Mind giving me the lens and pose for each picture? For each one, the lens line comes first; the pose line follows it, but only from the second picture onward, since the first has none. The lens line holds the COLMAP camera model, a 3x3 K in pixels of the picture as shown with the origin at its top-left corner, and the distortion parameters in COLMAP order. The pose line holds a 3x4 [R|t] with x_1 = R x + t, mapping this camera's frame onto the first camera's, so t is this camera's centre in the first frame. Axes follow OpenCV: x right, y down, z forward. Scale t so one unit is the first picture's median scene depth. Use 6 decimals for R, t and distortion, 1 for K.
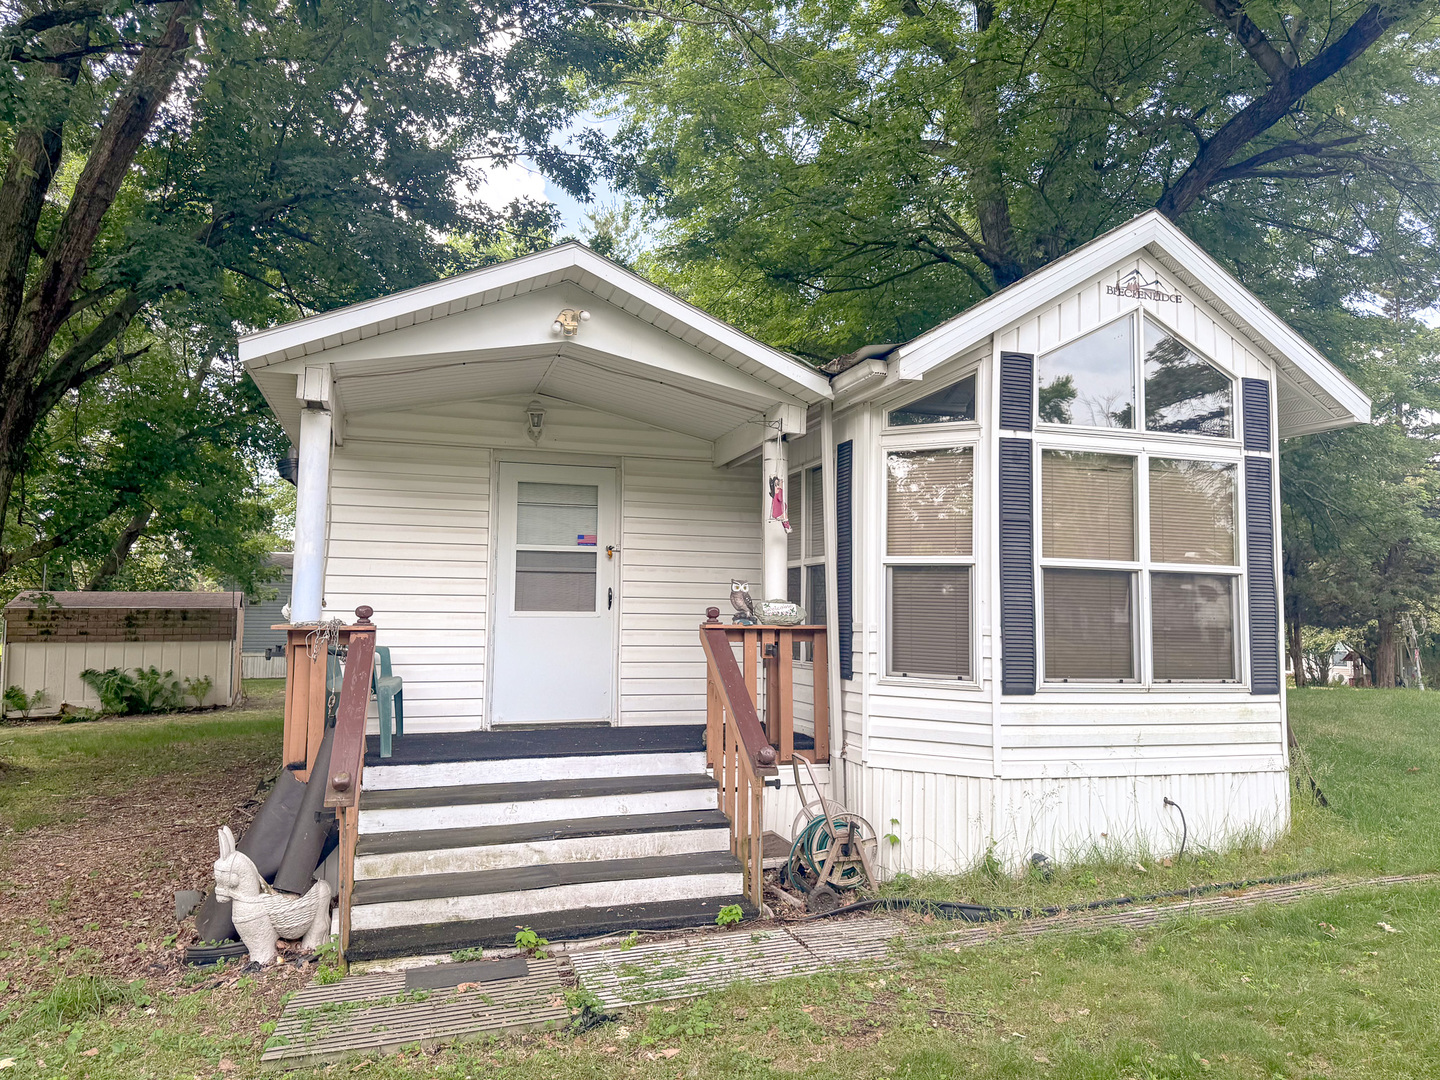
lens RADIAL K [[1005.4, 0, 718.7], [0, 1005.4, 536.3], [0, 0, 1]] dist [0.044493, -0.004590]
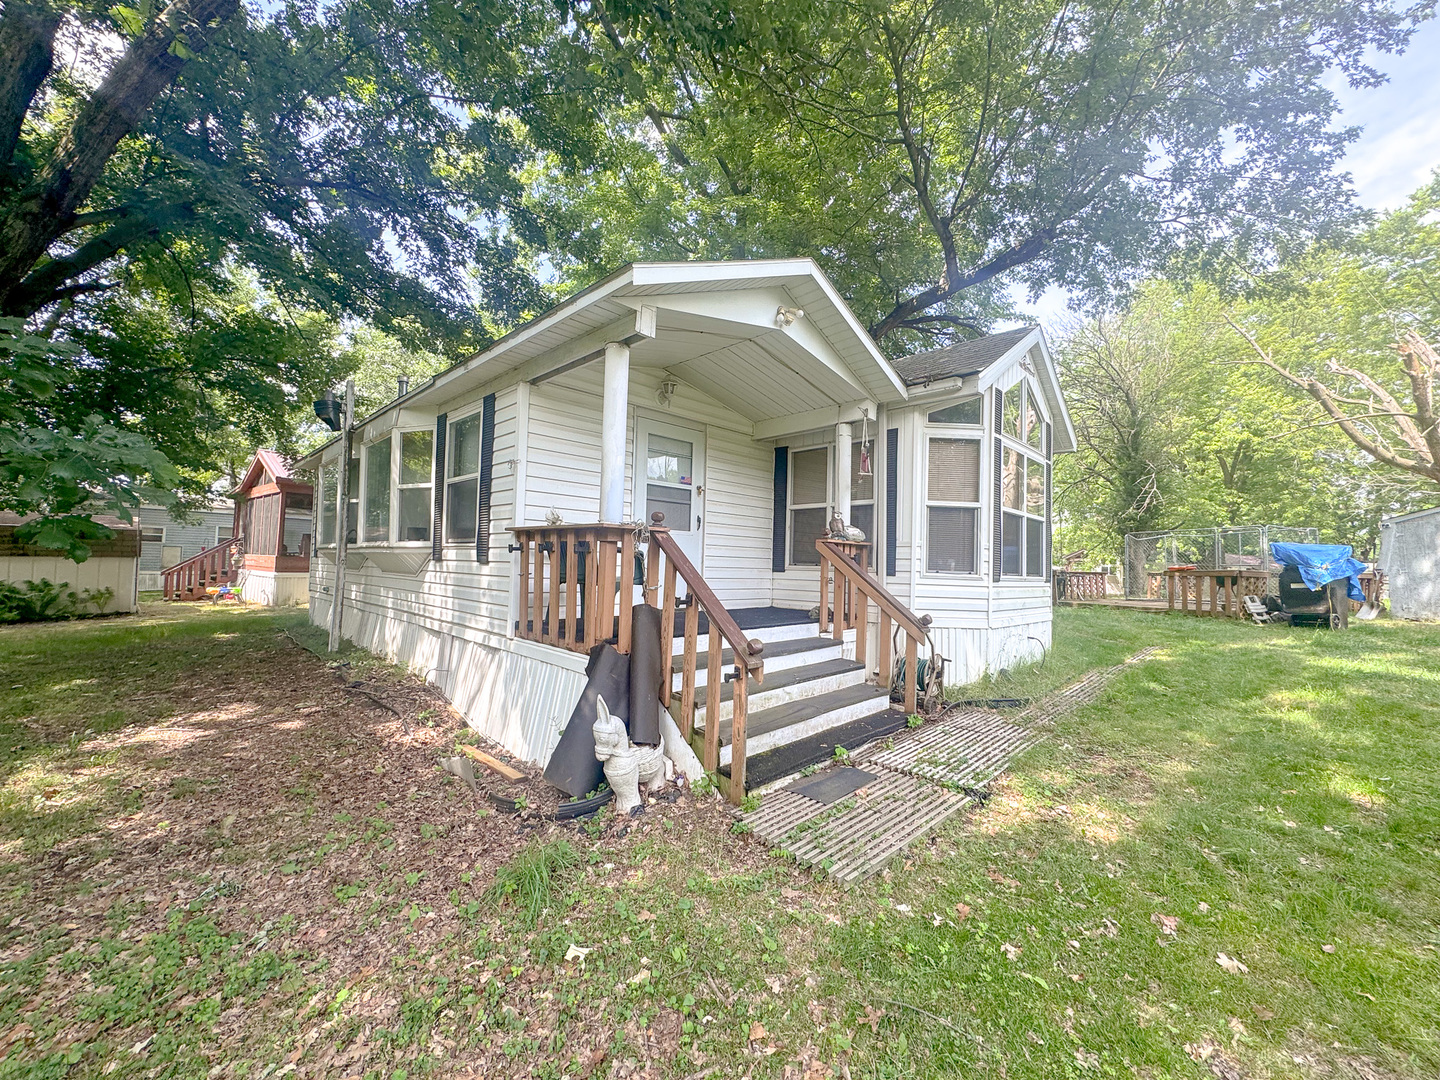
lens RADIAL K [[568.1, 0, 724.2], [0, 568.1, 544.3], [0, 0, 1]] dist [0.000132, 0.000215]
pose [[0.883230, 0.027925, 0.468108, -0.567974], [-0.054142, 0.997622, 0.042642, 0.069843], [-0.465804, -0.063007, 0.882642, 0.326951]]
